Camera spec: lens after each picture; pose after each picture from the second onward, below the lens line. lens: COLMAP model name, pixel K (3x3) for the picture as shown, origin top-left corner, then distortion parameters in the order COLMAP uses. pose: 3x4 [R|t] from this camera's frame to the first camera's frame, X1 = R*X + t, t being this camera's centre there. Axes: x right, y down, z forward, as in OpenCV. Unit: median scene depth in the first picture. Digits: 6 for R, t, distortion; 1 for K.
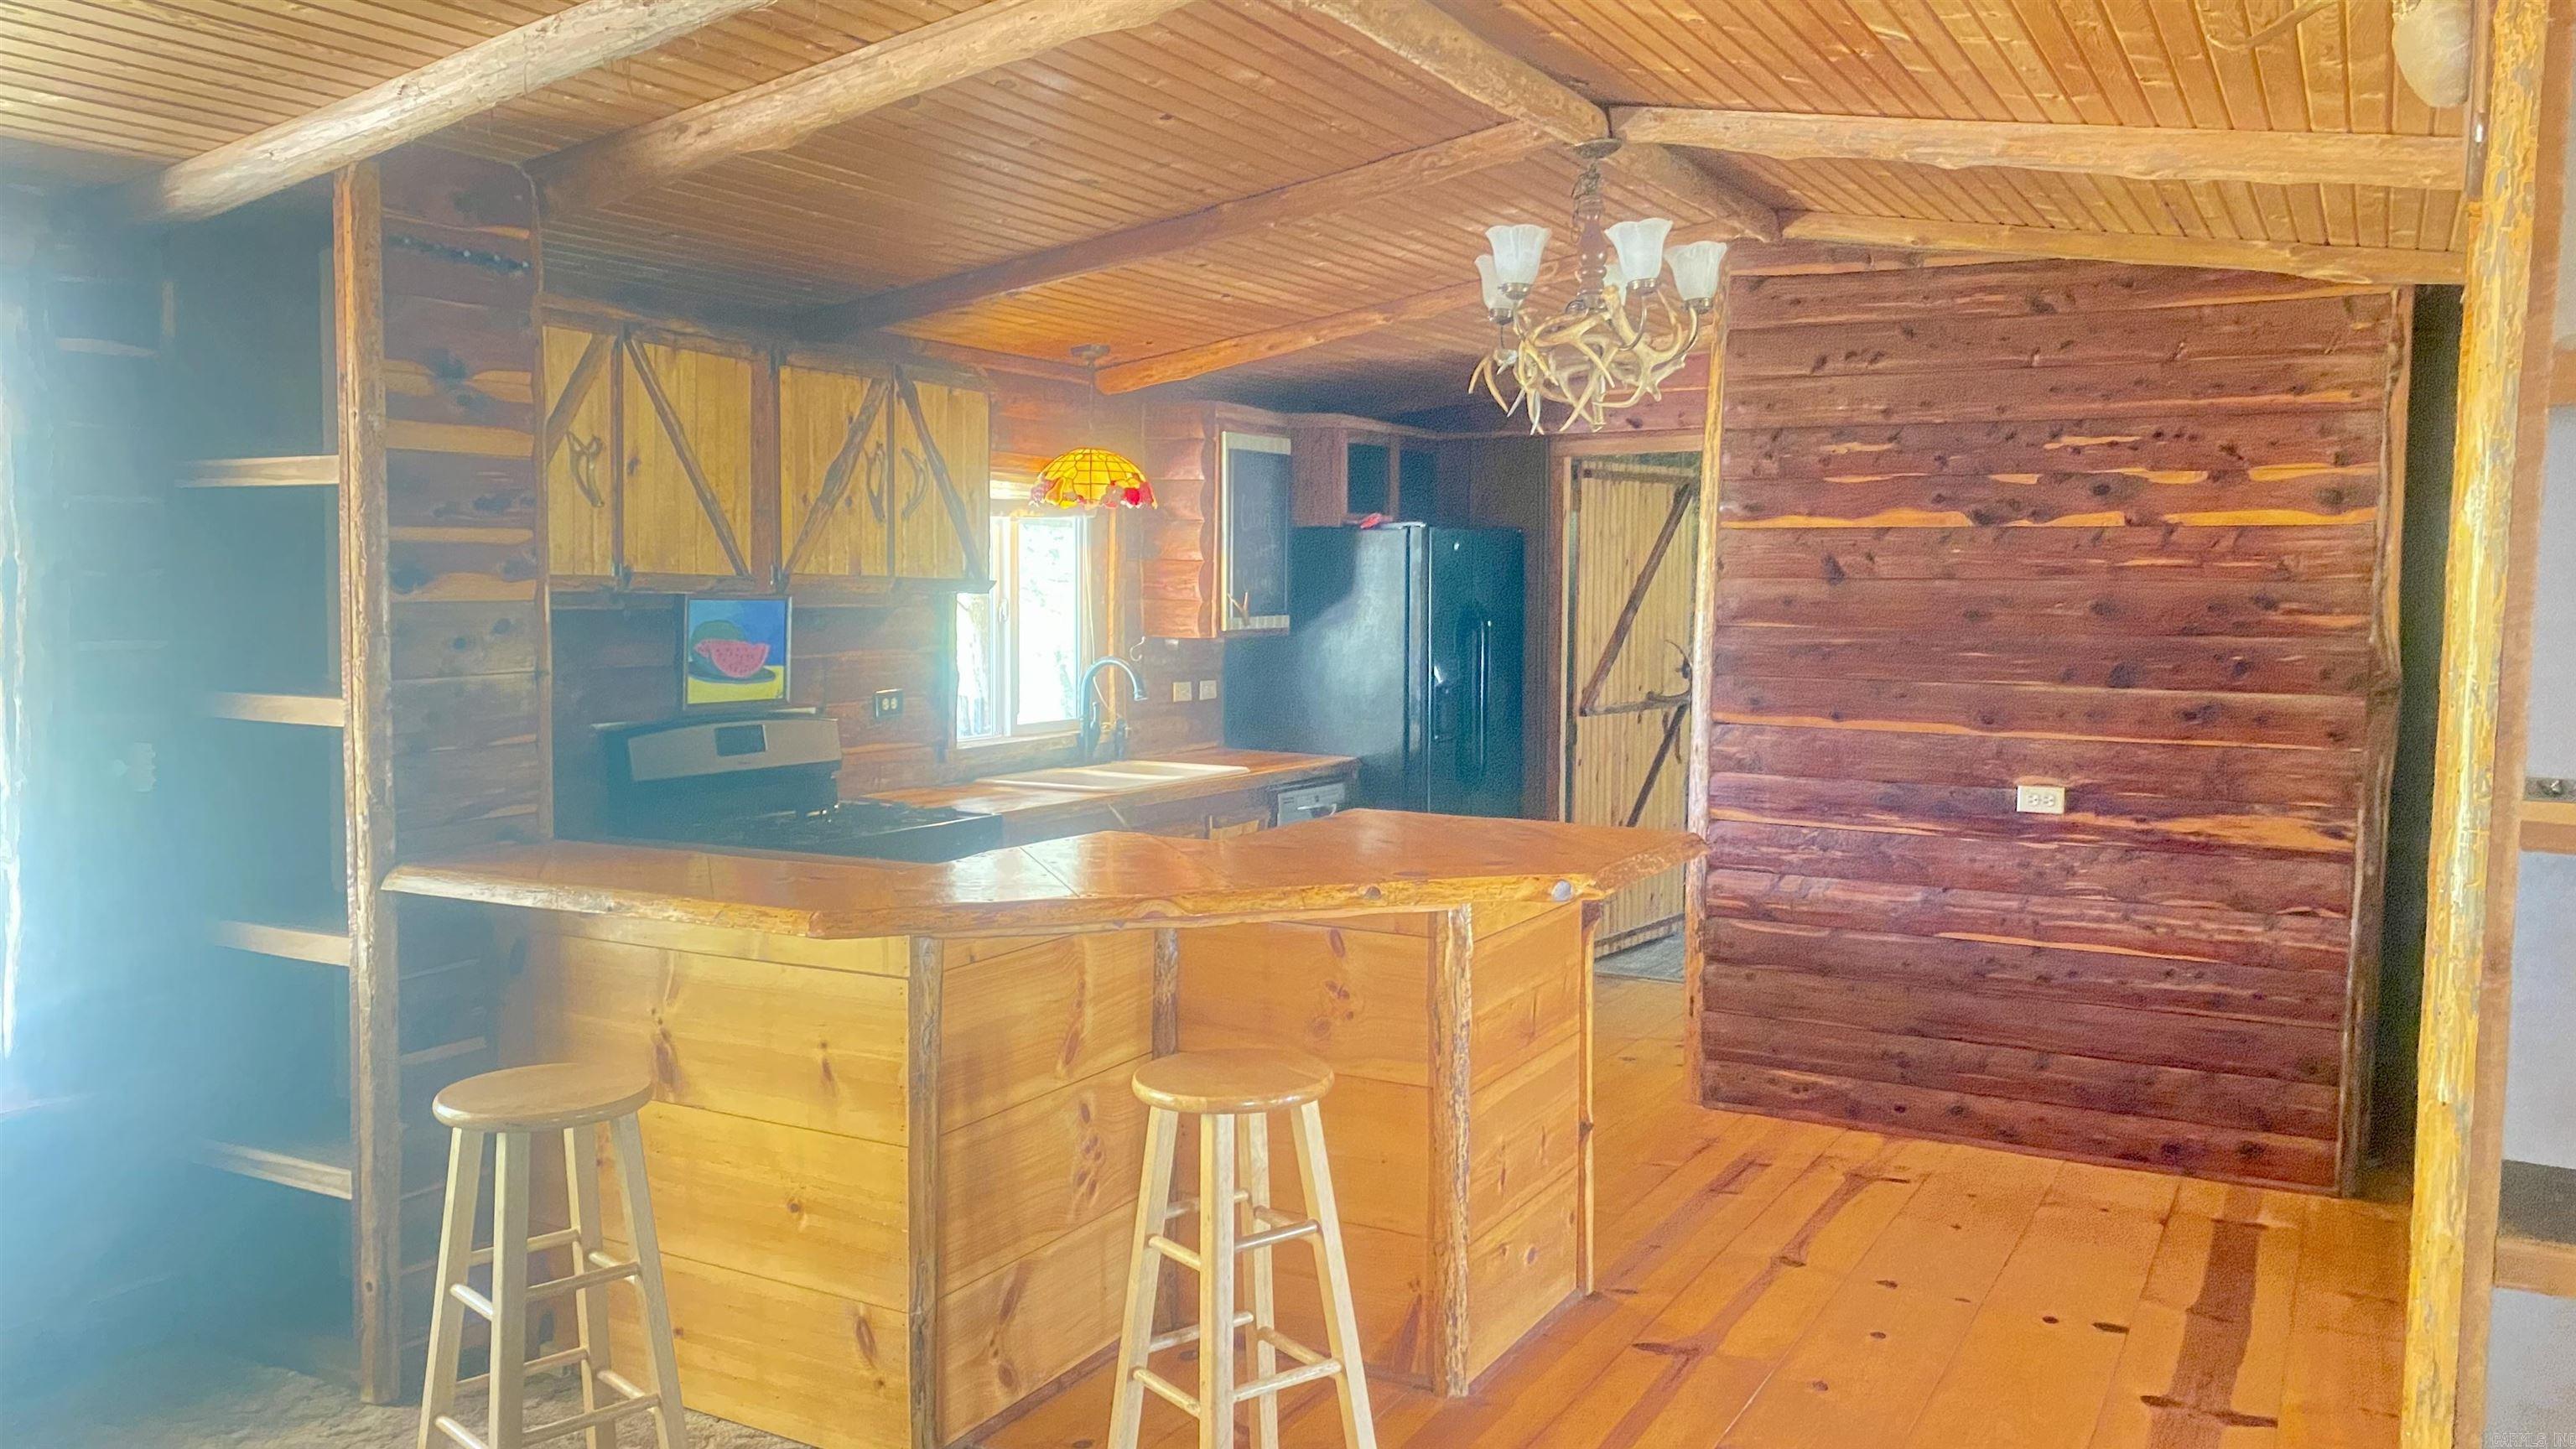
lens RADIAL K [[1943.3, 0, 1291.7], [0, 1943.3, 720.0], [0, 0, 1]] dist [-0.002598, -0.008211]
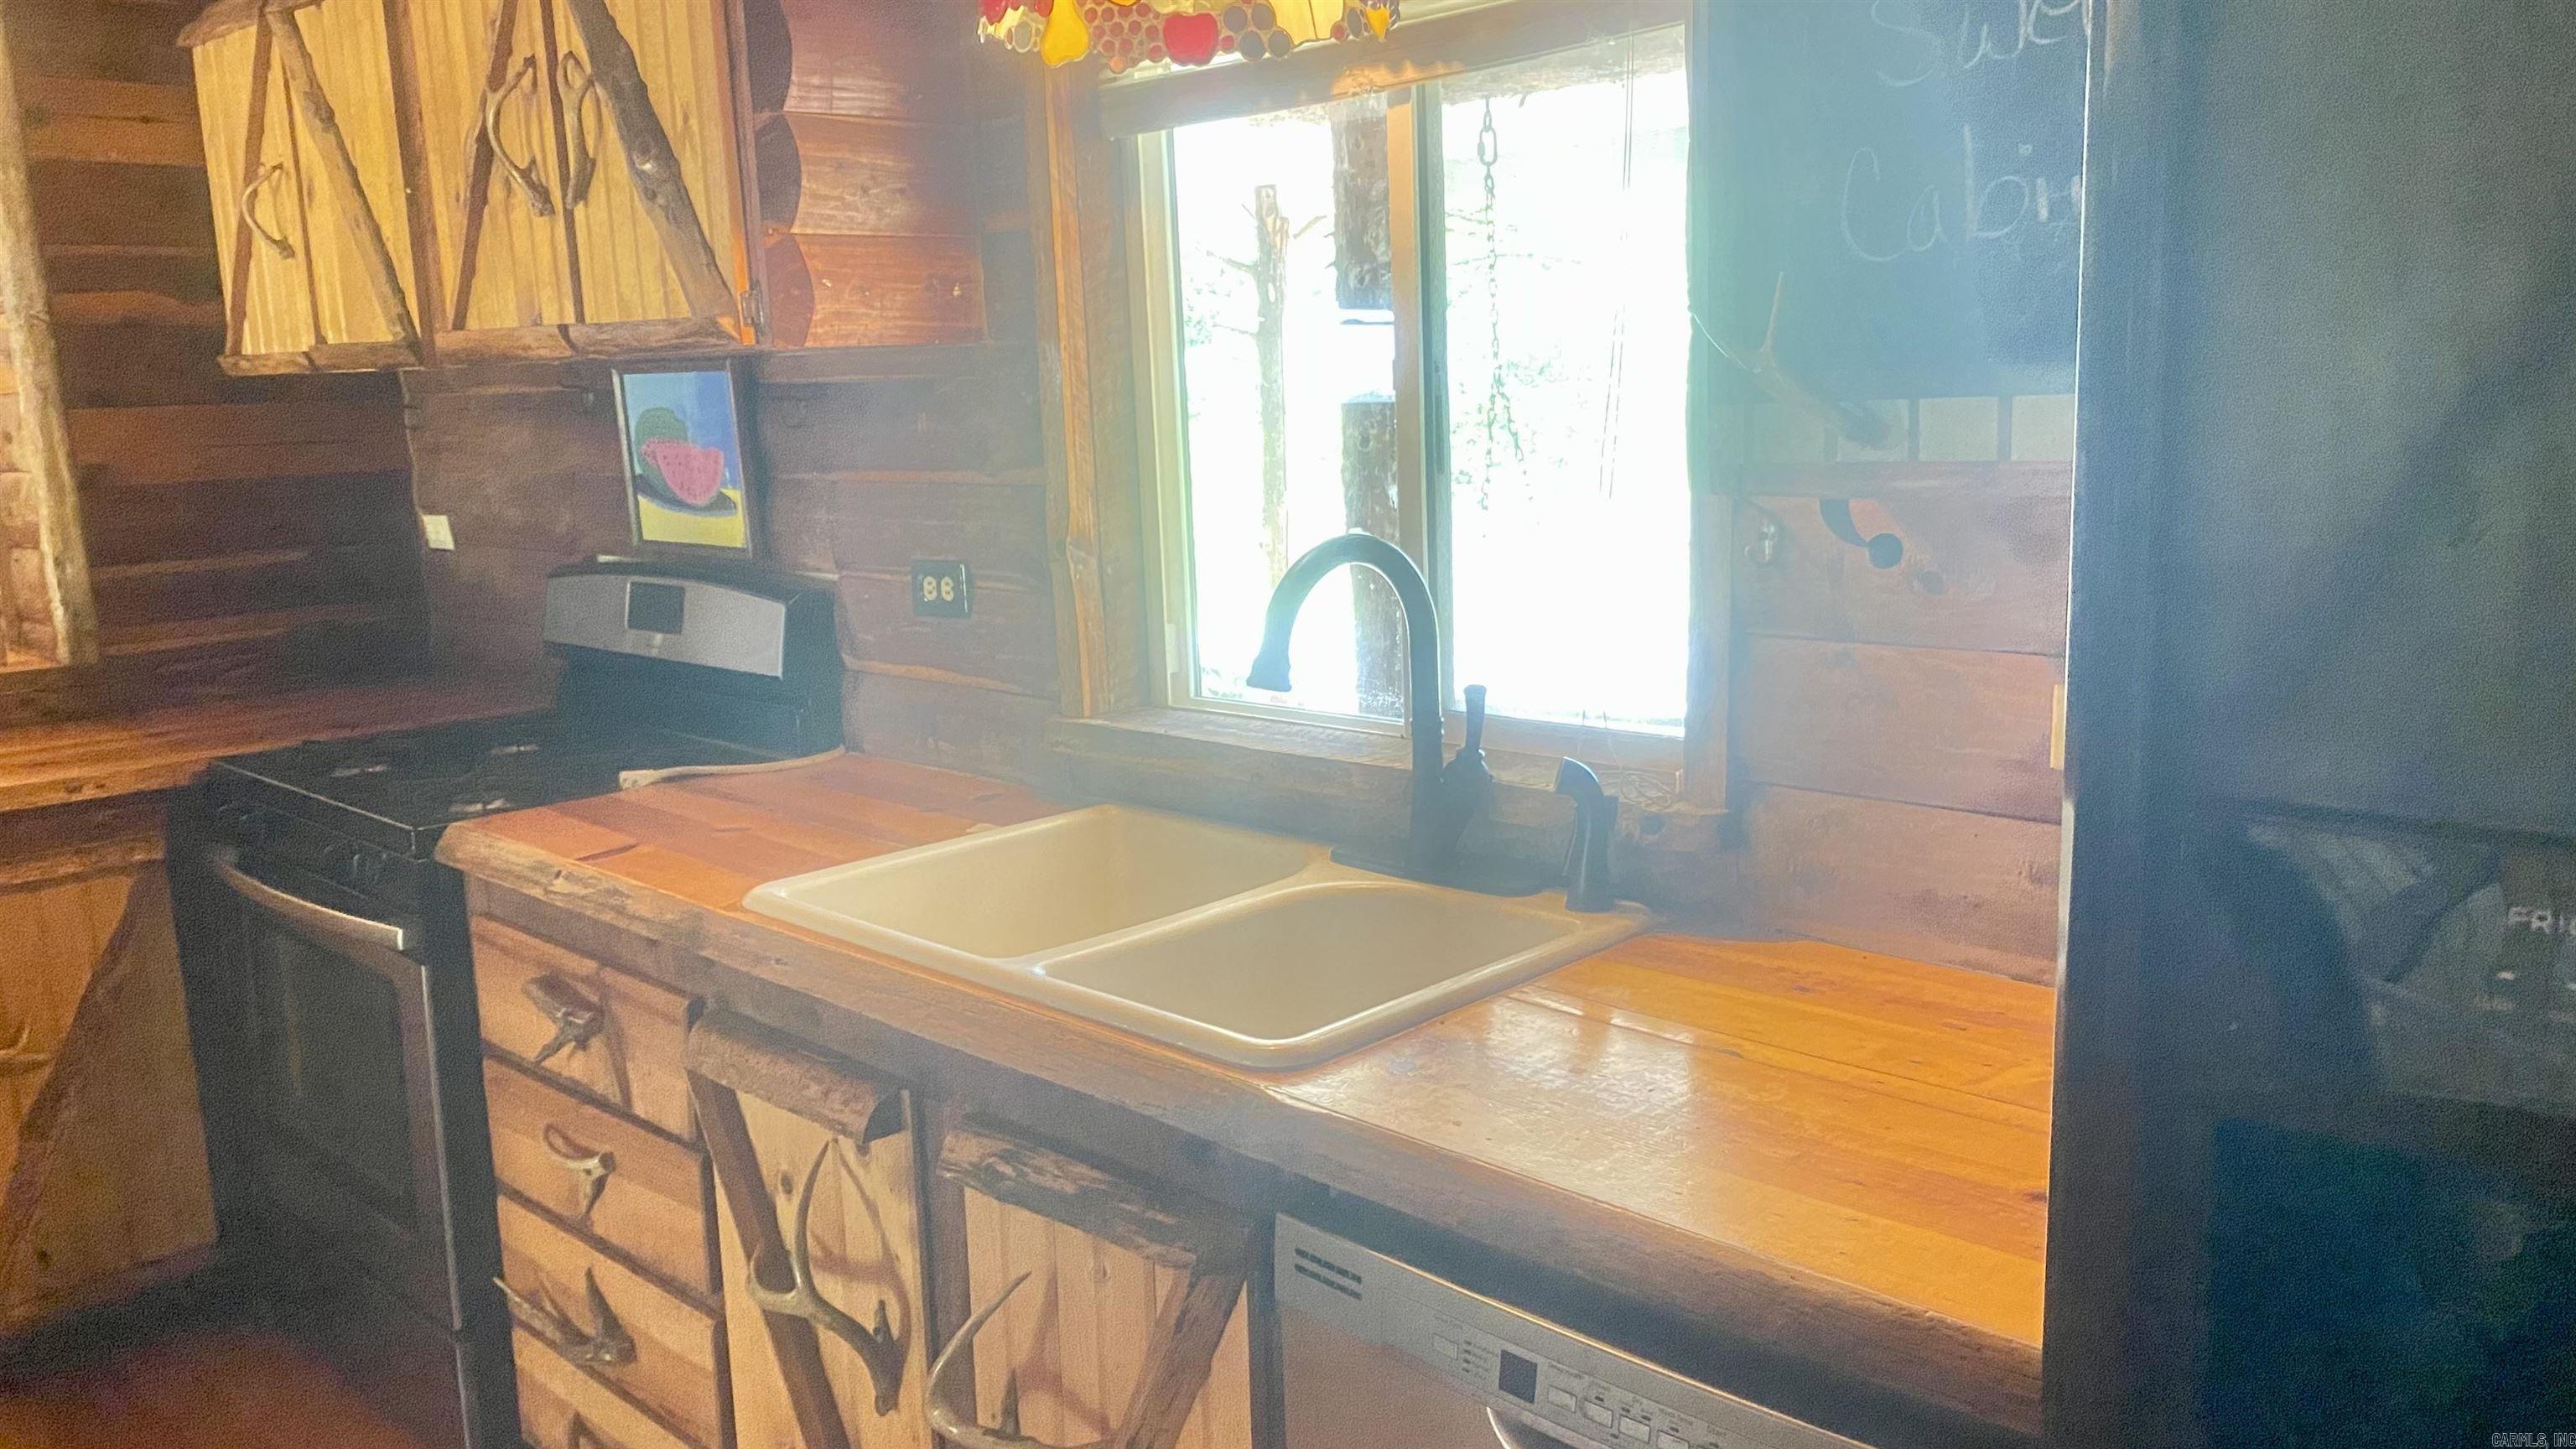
lens RADIAL K [[1943.3, 0, 1290.8], [0, 1943.3, 710.5], [0, 0, 1]] dist [-0.002598, -0.008211]
pose [[-0.268700, 0.164031, -0.949154, 0.173479], [-0.035631, 0.983026, 0.179972, -0.052325], [0.962565, 0.082178, -0.258295, 0.948957]]
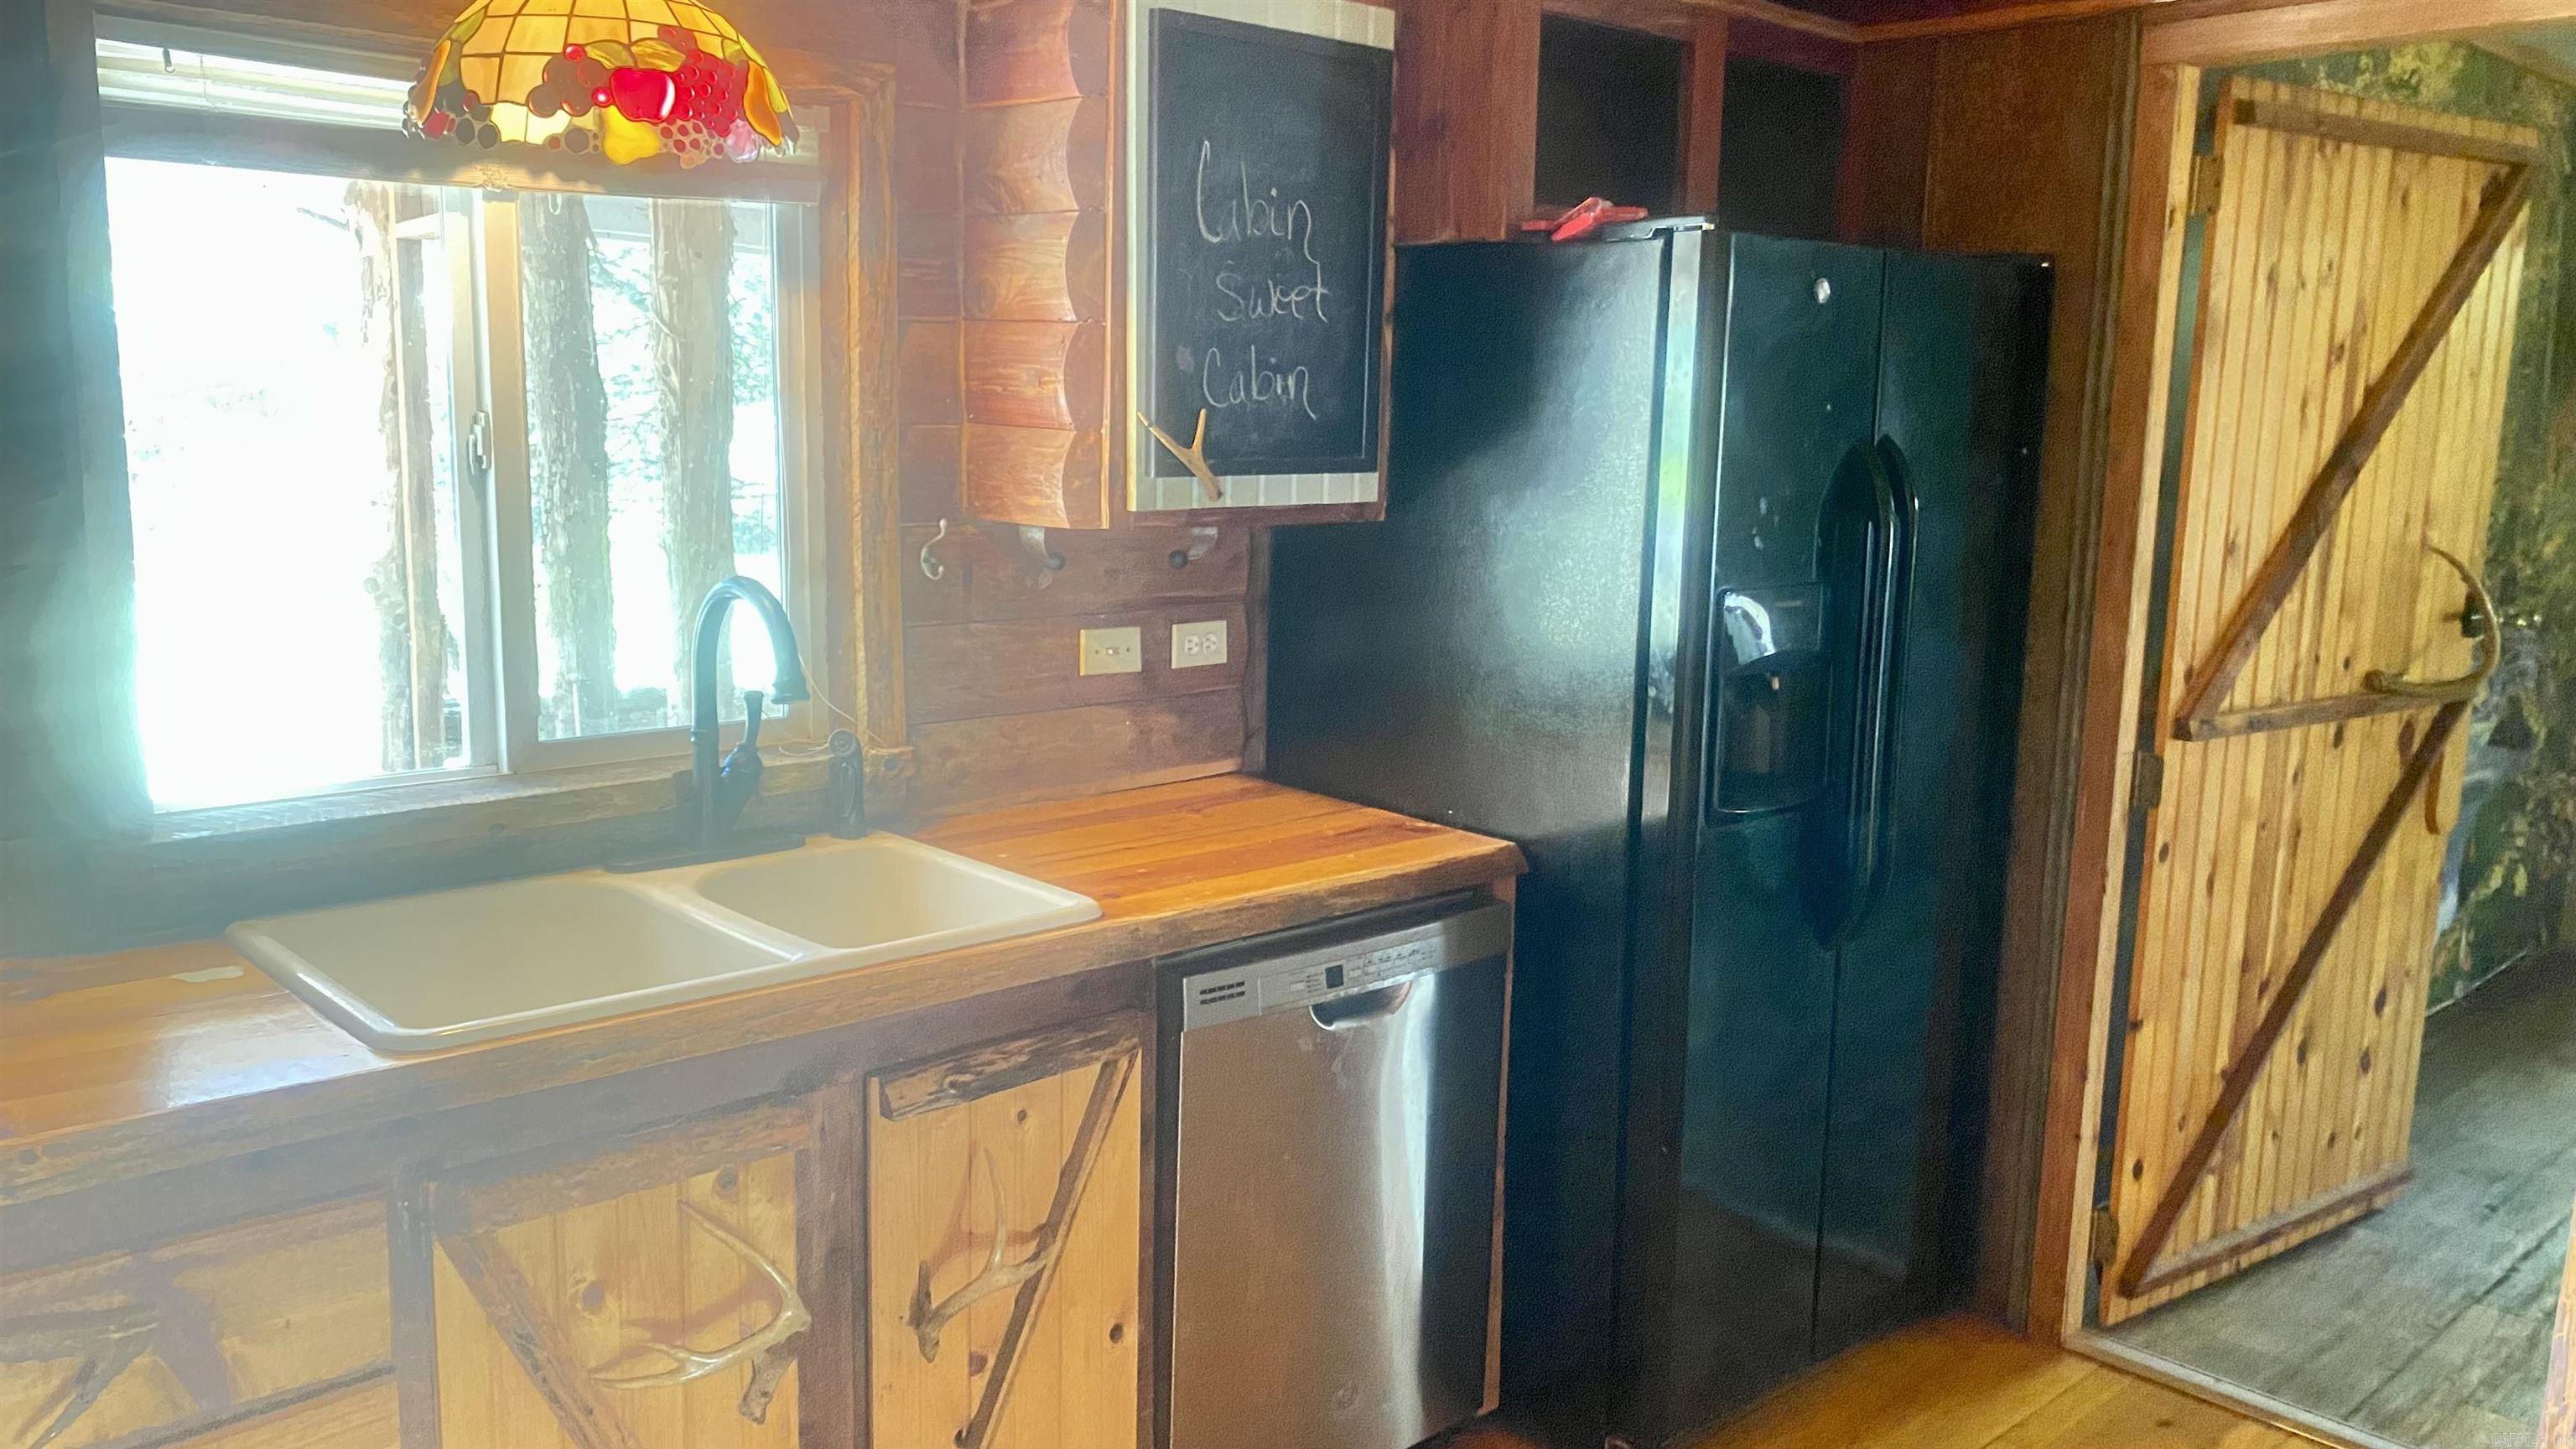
lens RADIAL K [[1943.3, 0, 1279.6], [0, 1943.3, 744.5], [0, 0, 1]] dist [-0.002598, -0.008211]
pose [[0.947981, 0.067180, -0.311157, 0.105800], [-0.036569, 0.993989, 0.103193, -0.038021], [0.316219, -0.086446, 0.944740, 0.605670]]
